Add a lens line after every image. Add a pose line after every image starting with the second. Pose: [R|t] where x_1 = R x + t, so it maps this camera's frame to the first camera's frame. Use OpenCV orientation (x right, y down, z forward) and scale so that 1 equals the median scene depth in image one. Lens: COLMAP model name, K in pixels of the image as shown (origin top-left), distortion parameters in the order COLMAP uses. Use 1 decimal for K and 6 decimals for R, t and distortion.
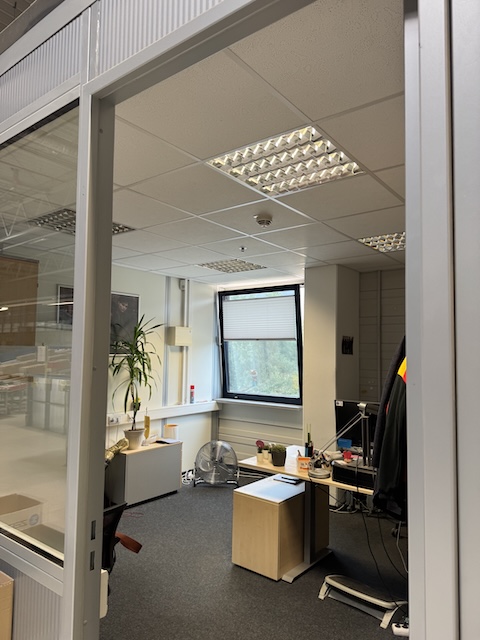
lens RADIAL K [[449.7, 0, 240.0], [0, 449.7, 320.0], [0, 0, 1]] dist [0.048862, -0.053399]
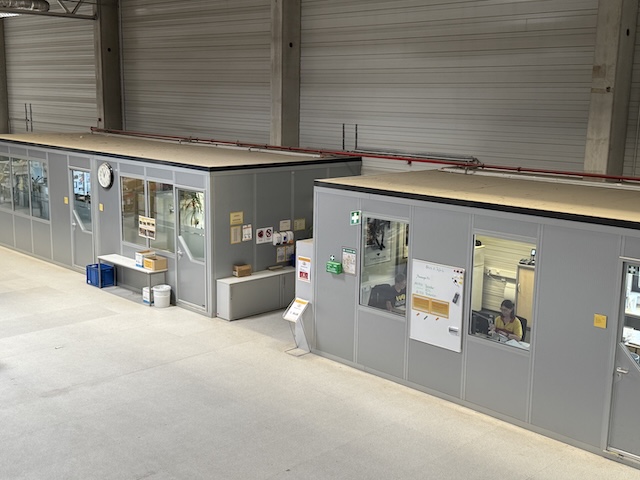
lens RADIAL K [[788.1, 0, 320.0], [0, 788.1, 240.0], [0, 0, 1]] dist [0.090507, -0.070818]
pose [[0.991196, 0.032582, -0.128334, 0.924565], [0.000959, 0.967458, 0.253029, -0.751985], [0.132402, -0.250924, 0.958909, -2.826230]]
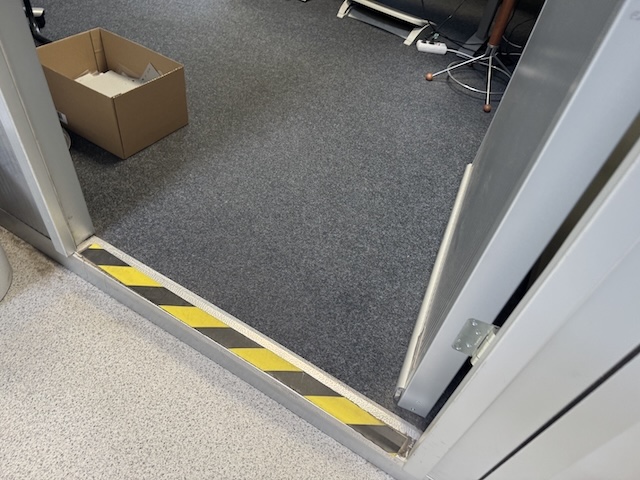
lens RADIAL K [[449.7, 0, 320.0], [0, 449.7, 240.0], [0, 0, 1]] dist [0.048862, -0.053399]
pose [[0.984923, -0.018654, 0.171985, -0.008165], [-0.120689, 0.638166, 0.760380, 0.146004], [-0.123940, -0.769673, 0.626293, 0.090865]]
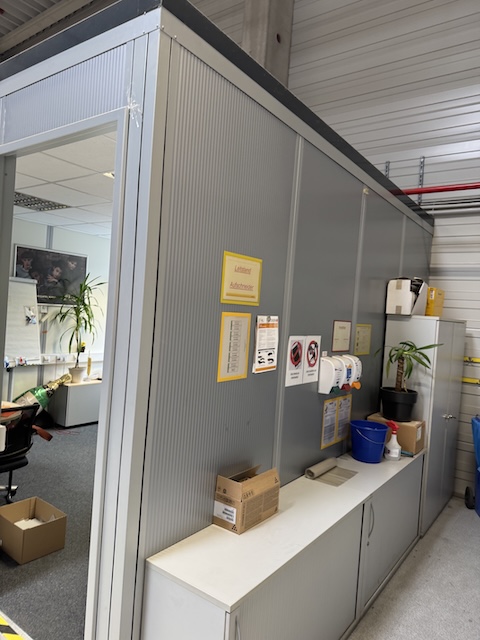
lens RADIAL K [[449.7, 0, 240.0], [0, 449.7, 320.0], [0, 0, 1]] dist [0.048862, -0.053399]
pose [[0.997299, 0.064190, 0.035705, 0.155174], [-0.067151, 0.993759, 0.089066, -0.023188], [-0.029765, -0.091223, 0.995386, -0.219892]]
